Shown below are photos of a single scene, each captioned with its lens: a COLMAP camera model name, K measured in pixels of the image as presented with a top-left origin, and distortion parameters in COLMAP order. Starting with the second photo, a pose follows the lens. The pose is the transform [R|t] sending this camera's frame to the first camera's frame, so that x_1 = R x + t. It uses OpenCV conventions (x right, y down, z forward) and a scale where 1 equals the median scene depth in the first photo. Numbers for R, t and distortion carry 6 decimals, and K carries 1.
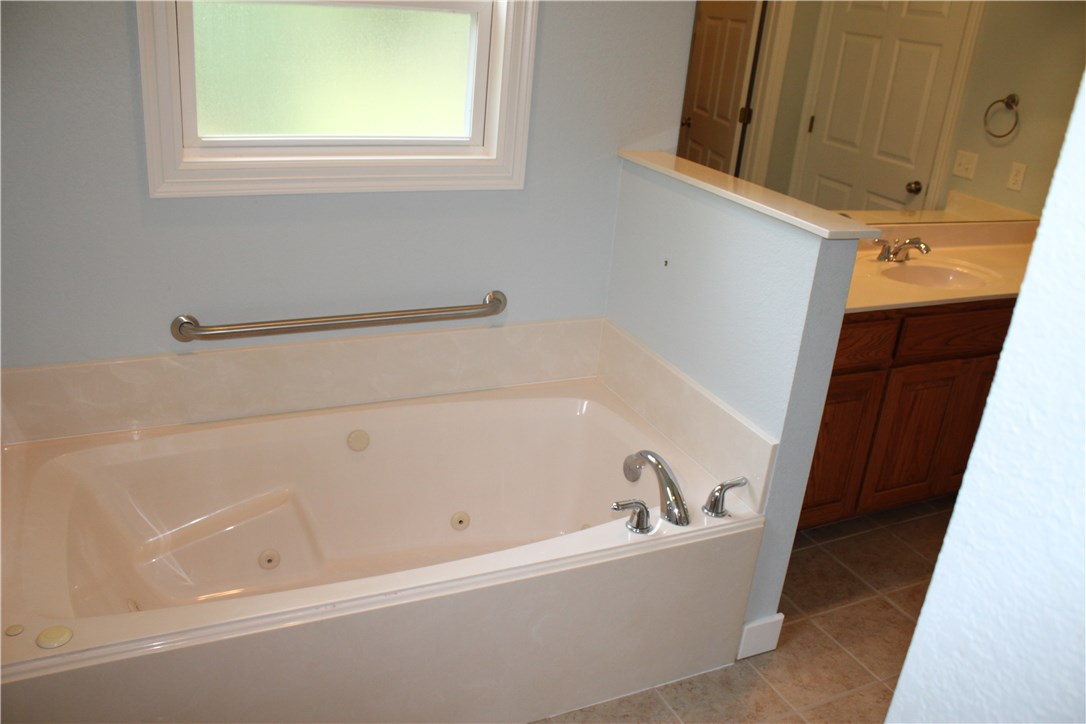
lens RADIAL K [[904.3, 0, 541.8], [0, 904.3, 368.2], [0, 0, 1]] dist [-0.183620, 0.181353]
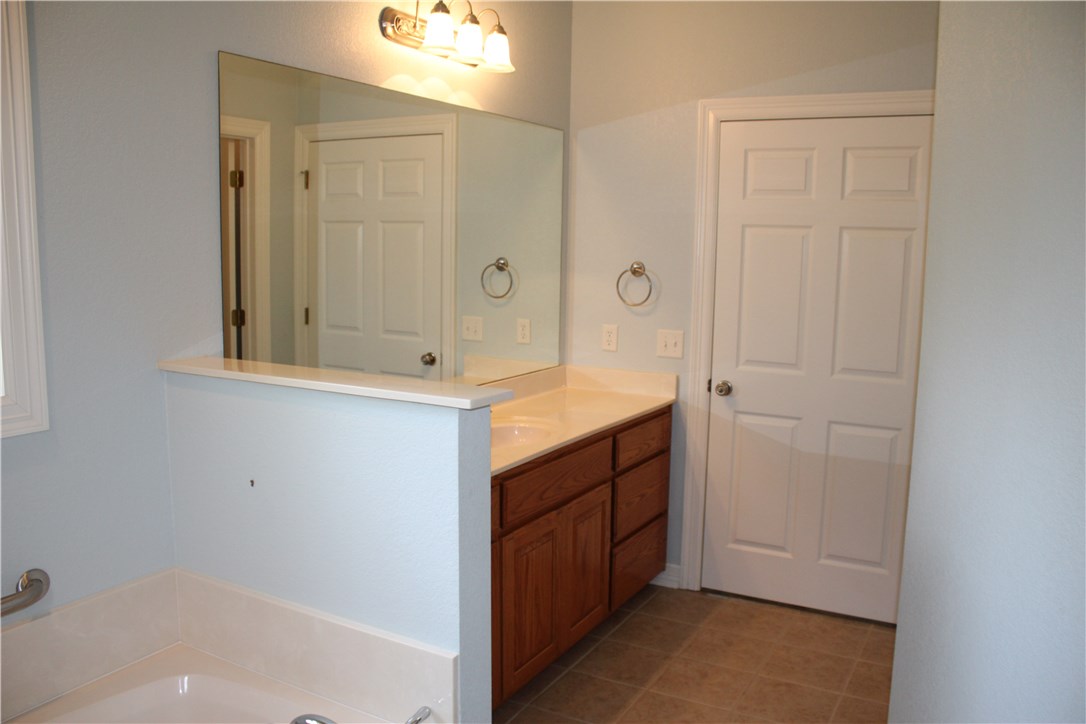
lens RADIAL K [[904.3, 0, 541.8], [0, 904.3, 368.2], [0, 0, 1]] dist [-0.183620, 0.181353]
pose [[0.813636, -0.152757, 0.560947, -0.071355], [0.274712, 0.951370, -0.139385, -0.024592], [-0.512376, 0.267507, 0.816033, 0.135586]]
